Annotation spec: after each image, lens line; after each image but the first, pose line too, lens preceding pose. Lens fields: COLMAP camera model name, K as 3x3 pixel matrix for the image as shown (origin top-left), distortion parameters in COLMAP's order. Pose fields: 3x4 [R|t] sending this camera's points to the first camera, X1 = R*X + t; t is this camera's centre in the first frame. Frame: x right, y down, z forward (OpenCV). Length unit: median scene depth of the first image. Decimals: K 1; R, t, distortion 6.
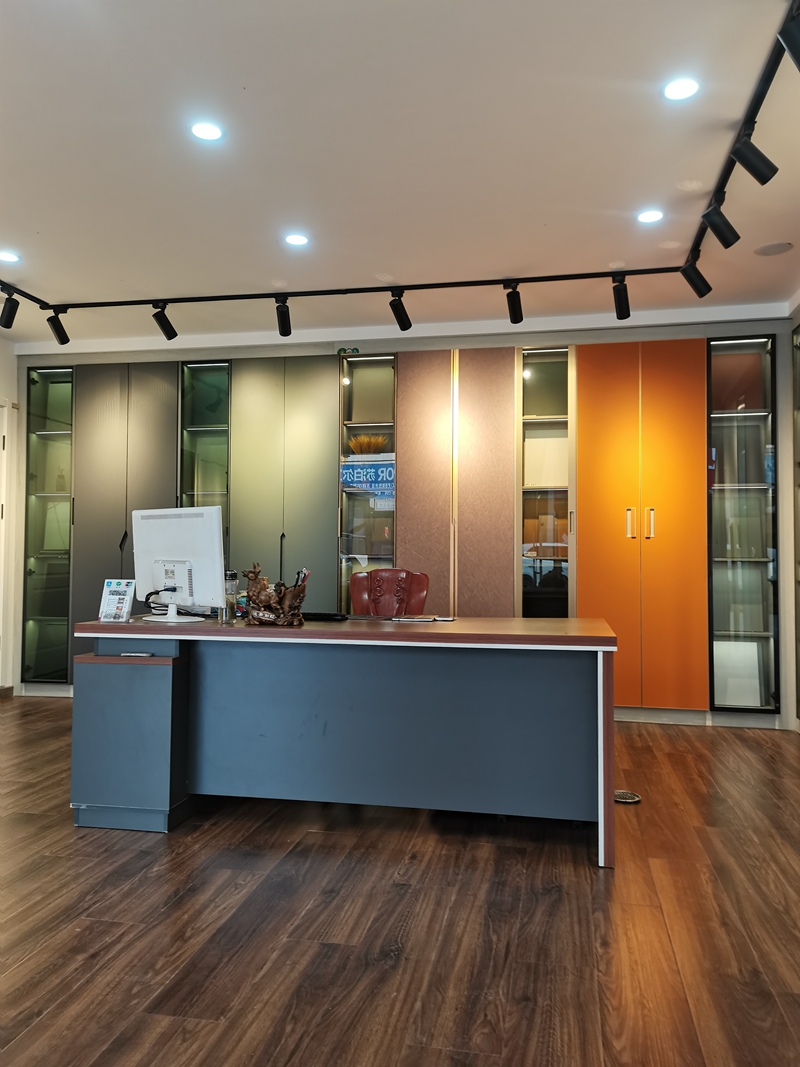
lens RADIAL K [[807.2, 0, 400.5], [0, 807.2, 528.5], [0, 0, 1]] dist [0.051883, -0.043936]
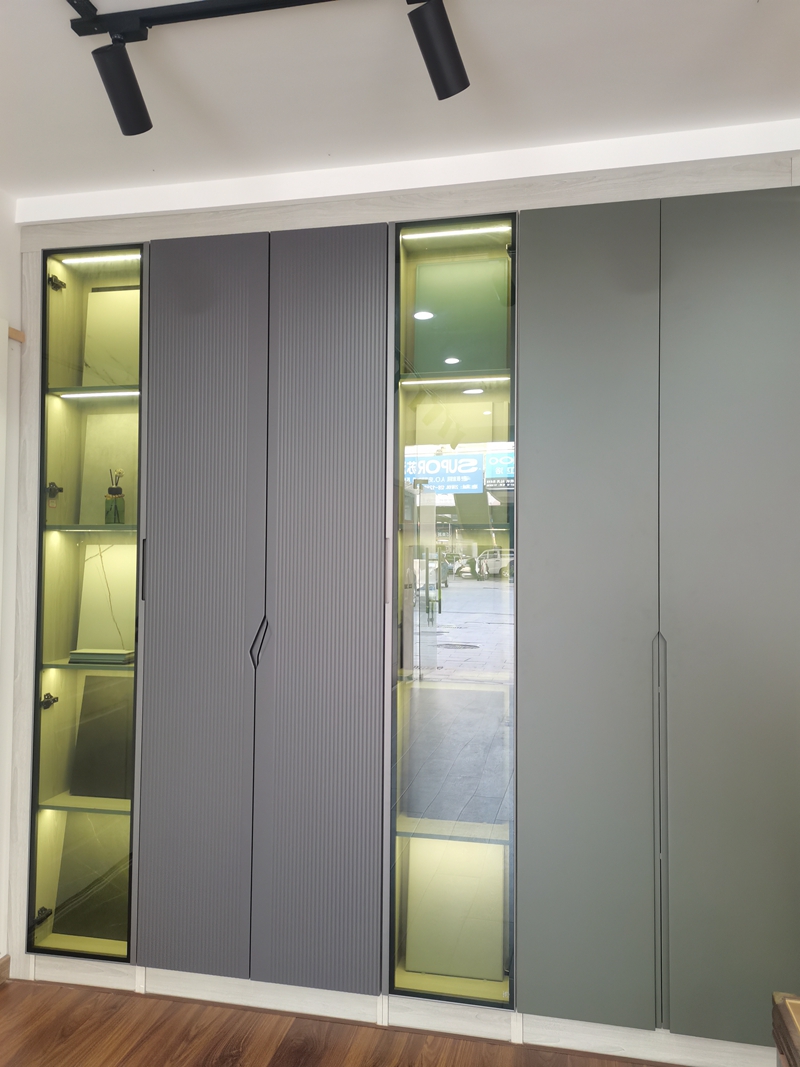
lens RADIAL K [[807.2, 0, 400.5], [0, 807.2, 528.5], [0, 0, 1]] dist [0.051883, -0.043936]
pose [[0.999736, 0.004436, -0.022554, -0.314655], [-0.004216, 0.999943, 0.009818, -0.060780], [0.022596, -0.009721, 0.999697, 0.698610]]
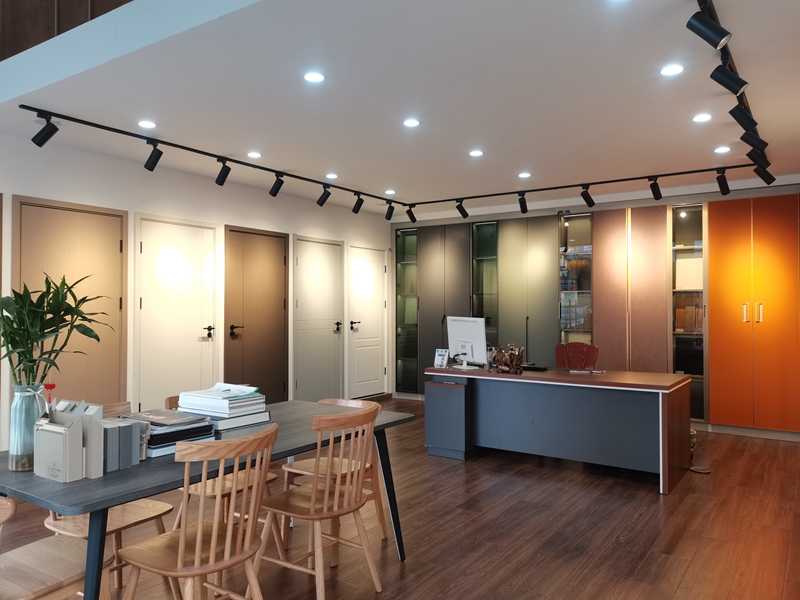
lens RADIAL K [[605.2, 0, 400.0], [0, 605.2, 300.0], [0, 0, 1]] dist [0.051883, -0.043936]
pose [[0.920635, -0.009256, -0.390316, 0.141576], [0.019615, 0.999553, 0.022563, -0.078800], [0.389932, -0.028428, 0.920405, -0.409980]]
